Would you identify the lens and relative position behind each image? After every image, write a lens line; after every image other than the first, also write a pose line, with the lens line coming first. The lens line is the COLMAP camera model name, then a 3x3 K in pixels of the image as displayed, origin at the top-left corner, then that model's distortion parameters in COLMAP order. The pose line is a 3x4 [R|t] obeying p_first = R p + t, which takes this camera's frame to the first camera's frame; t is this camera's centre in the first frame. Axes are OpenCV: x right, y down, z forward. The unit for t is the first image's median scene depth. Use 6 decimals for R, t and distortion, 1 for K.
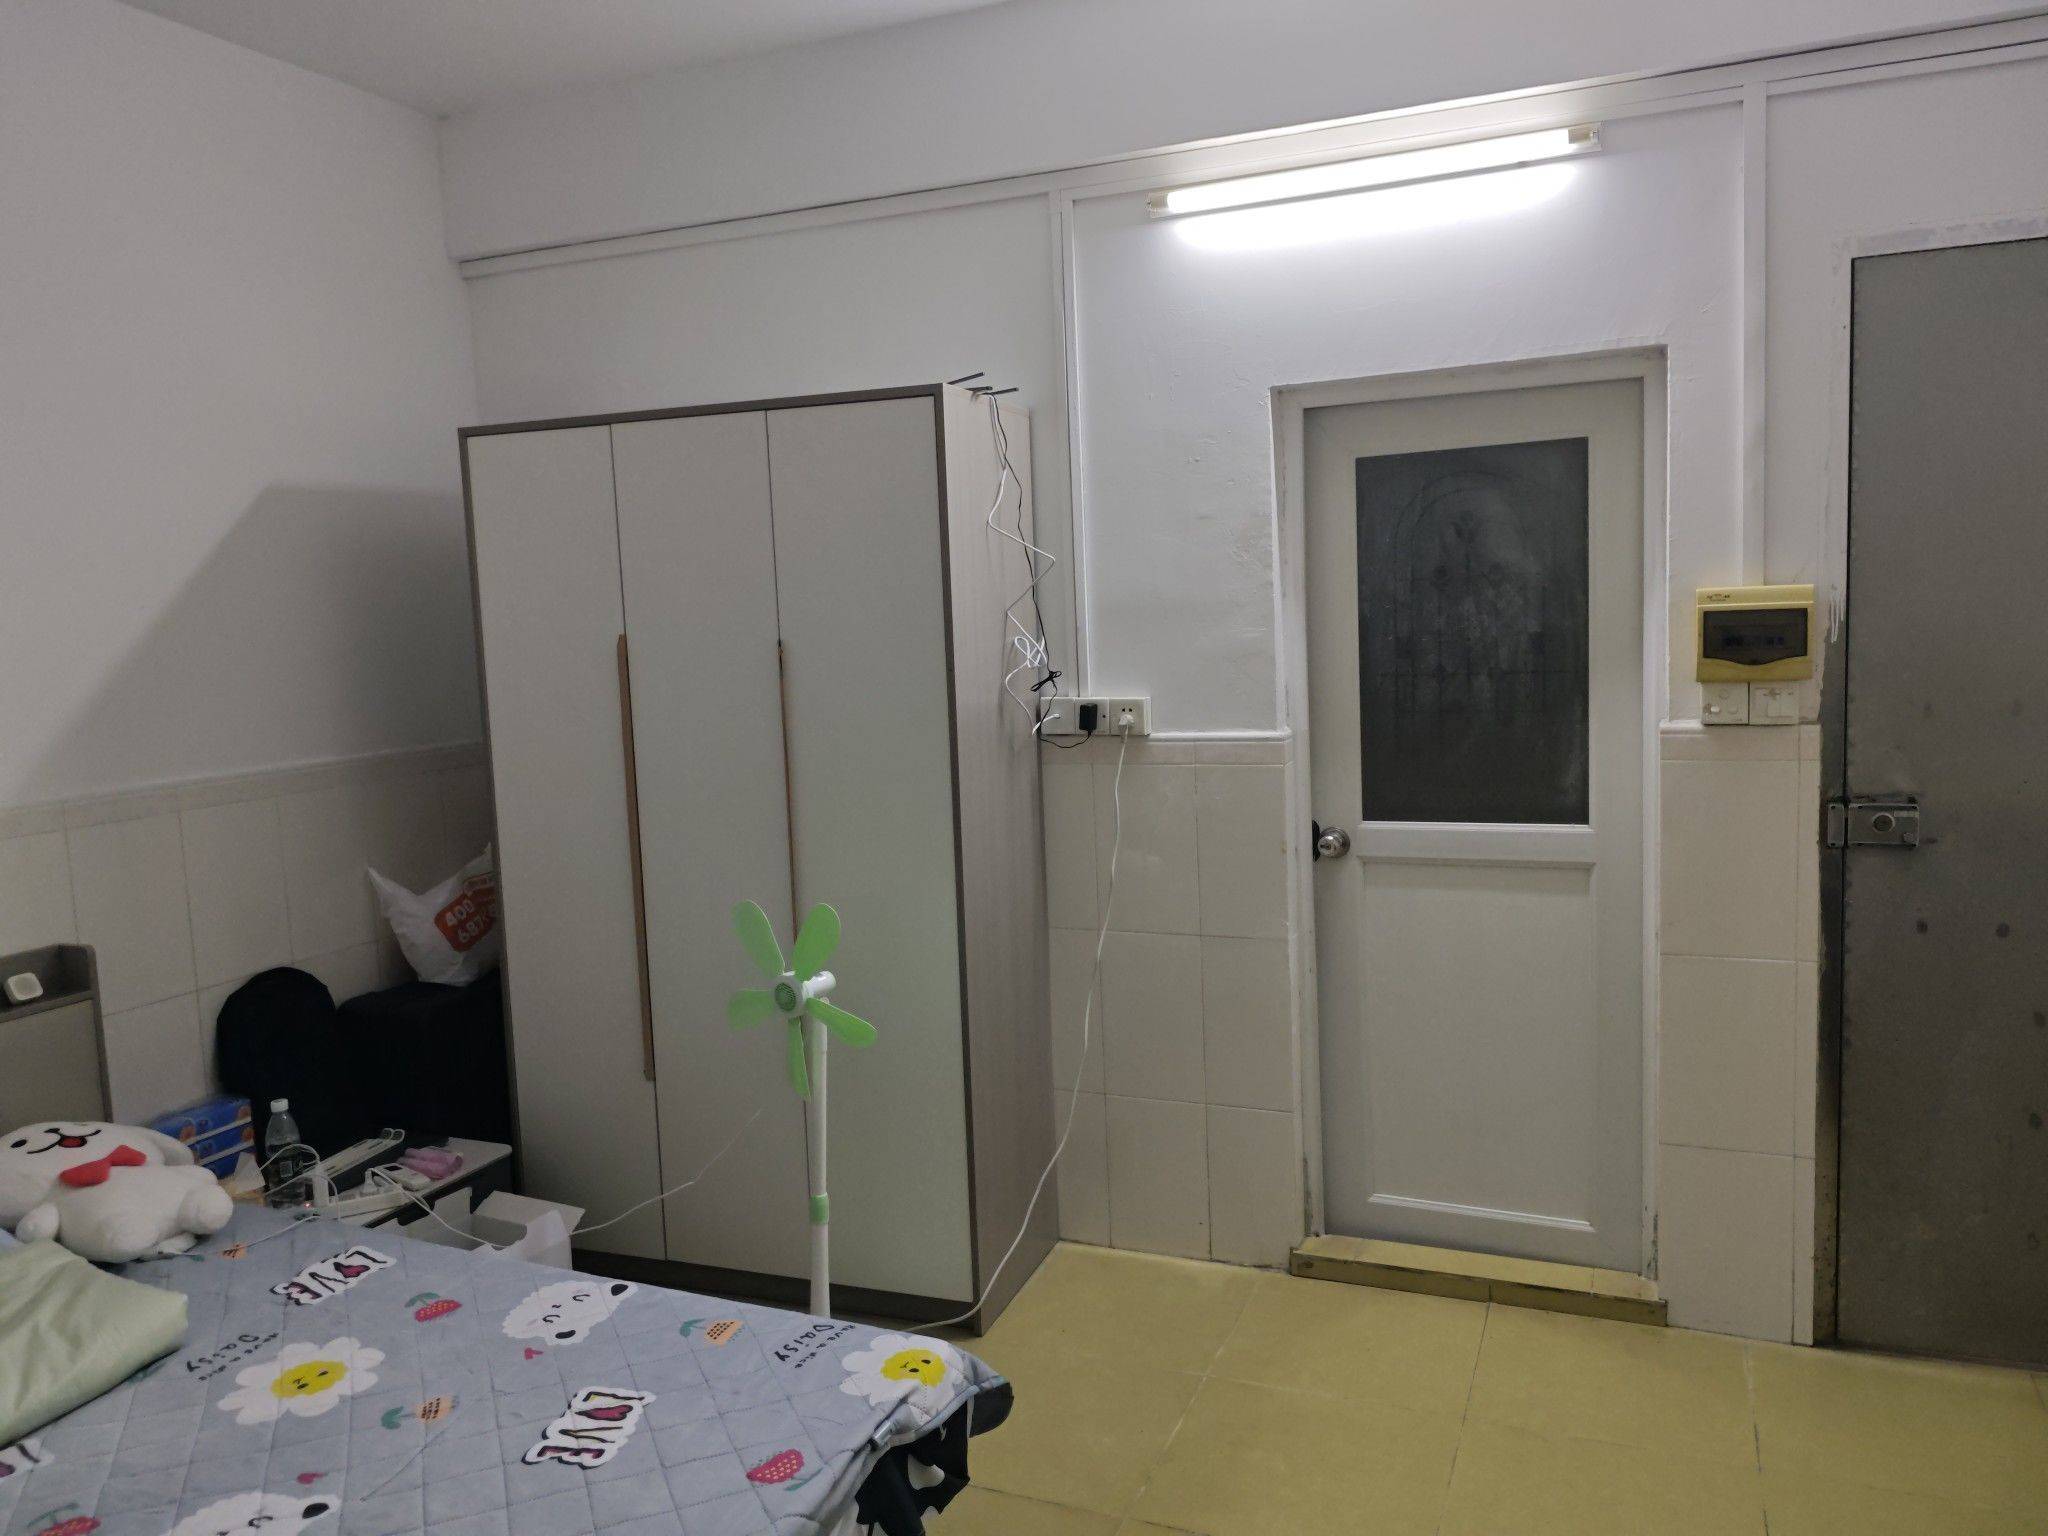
lens RADIAL K [[1484.2, 0, 1023.7], [0, 1484.2, 766.5], [0, 0, 1]] dist [-0.001717, -0.000590]
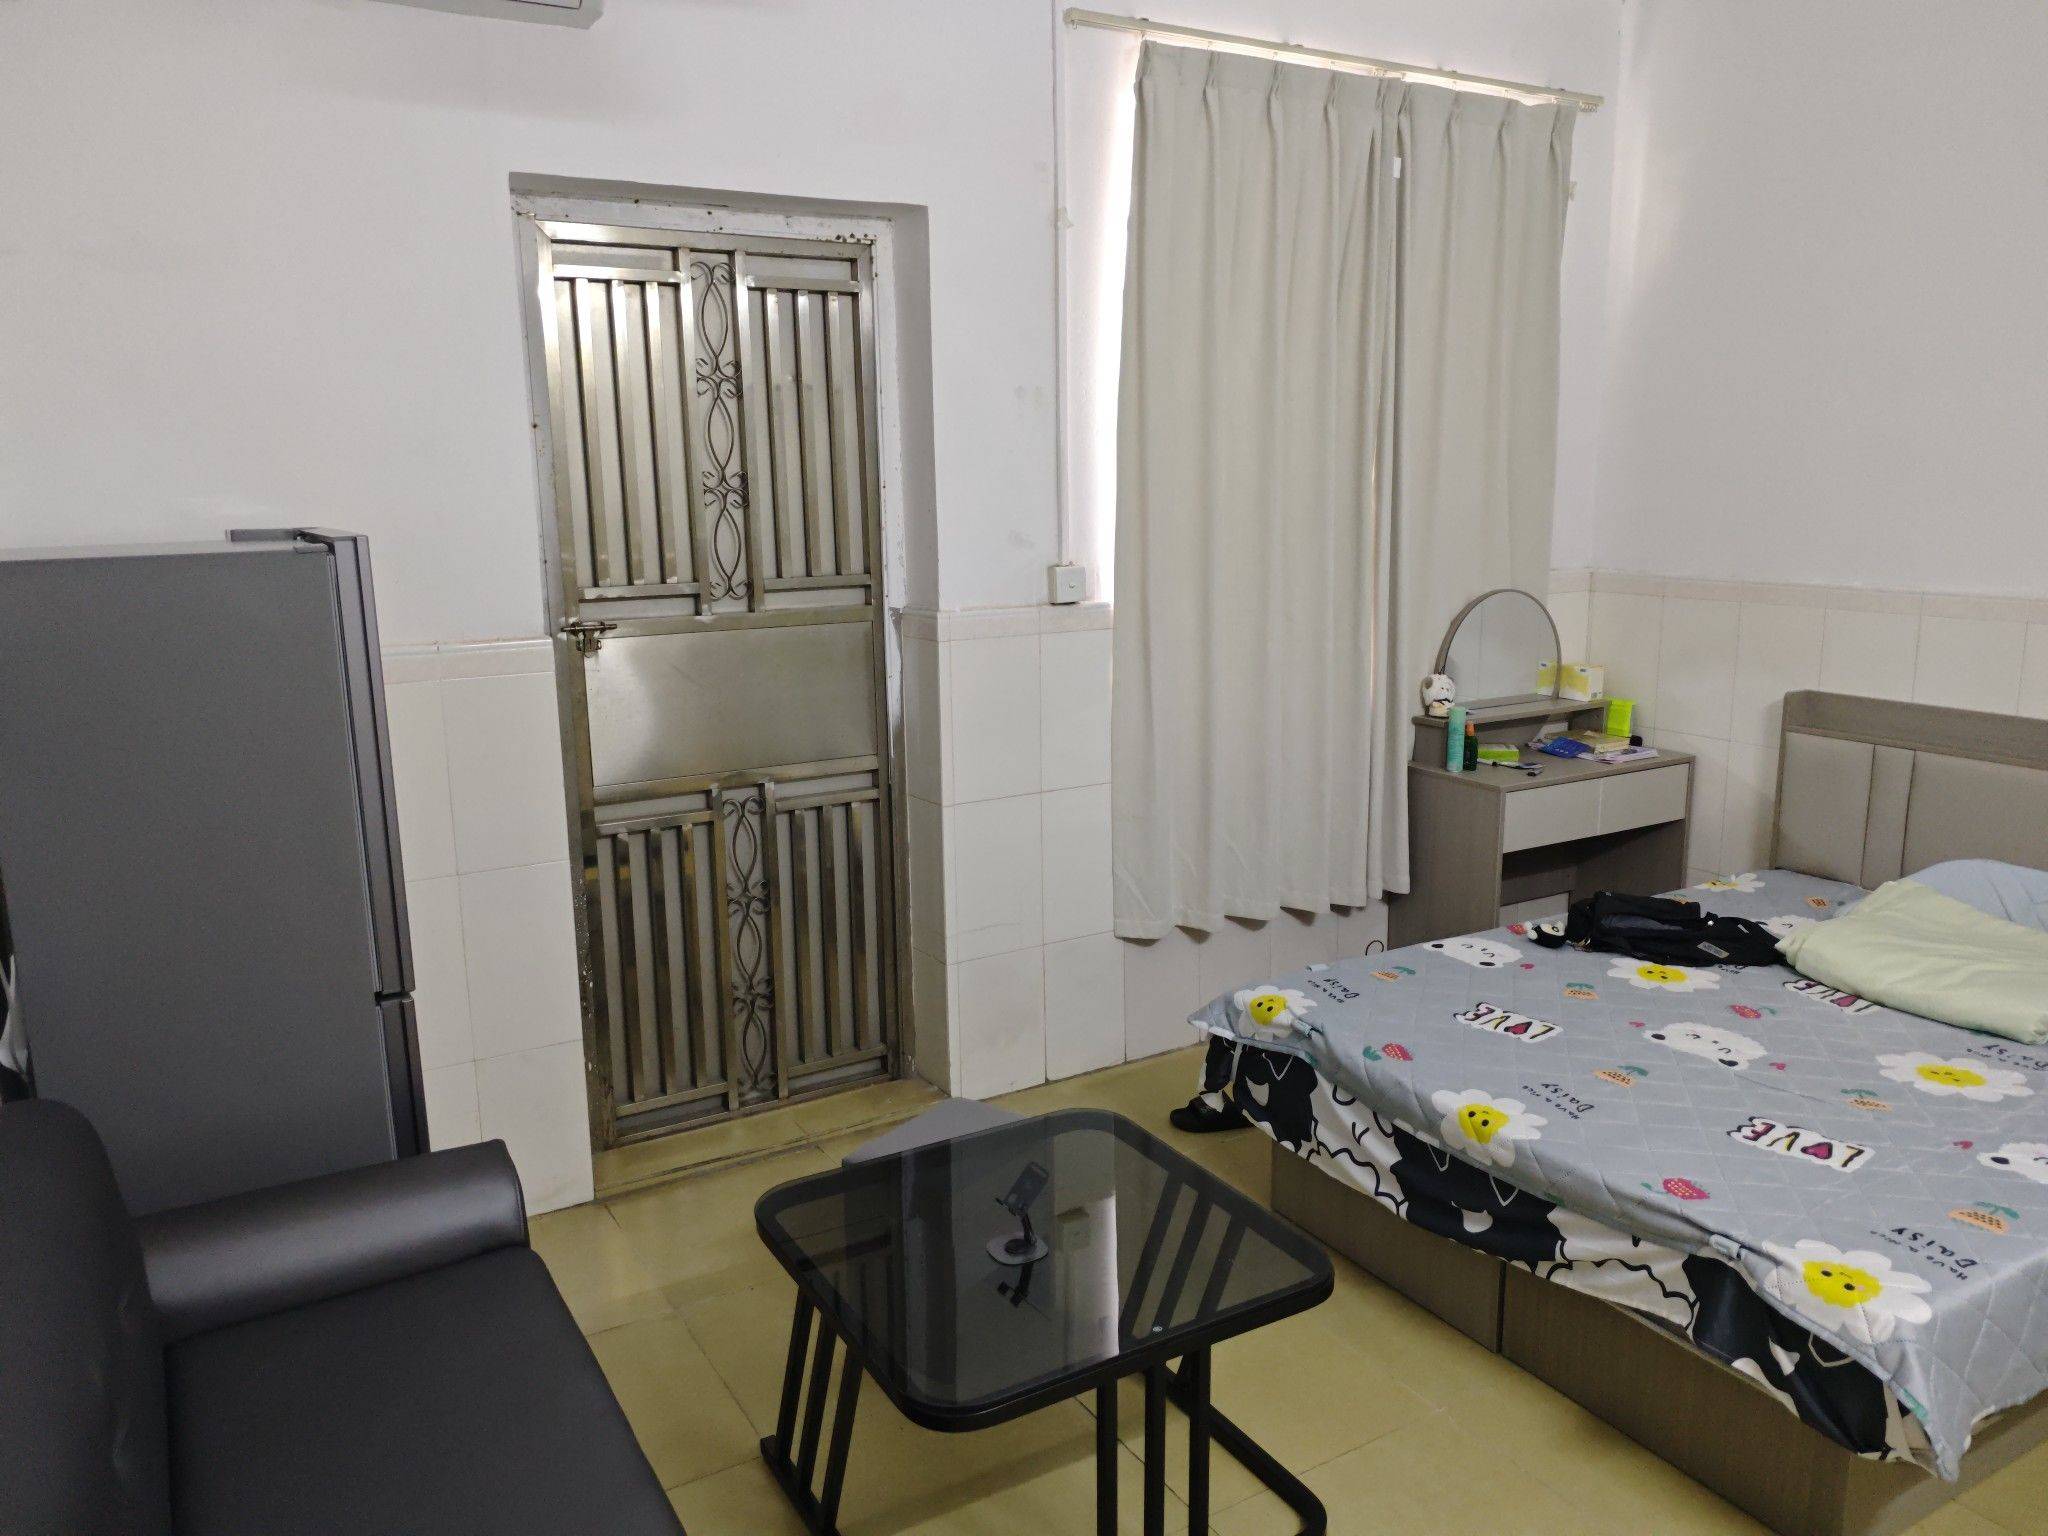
lens RADIAL K [[1484.2, 0, 1024.8], [0, 1484.2, 770.6], [0, 0, 1]] dist [-0.001717, -0.000590]
pose [[-0.602704, 0.199096, -0.772728, 0.887281], [-0.046774, 0.957894, 0.283287, -0.145163], [0.796593, 0.206882, -0.568014, 1.036319]]
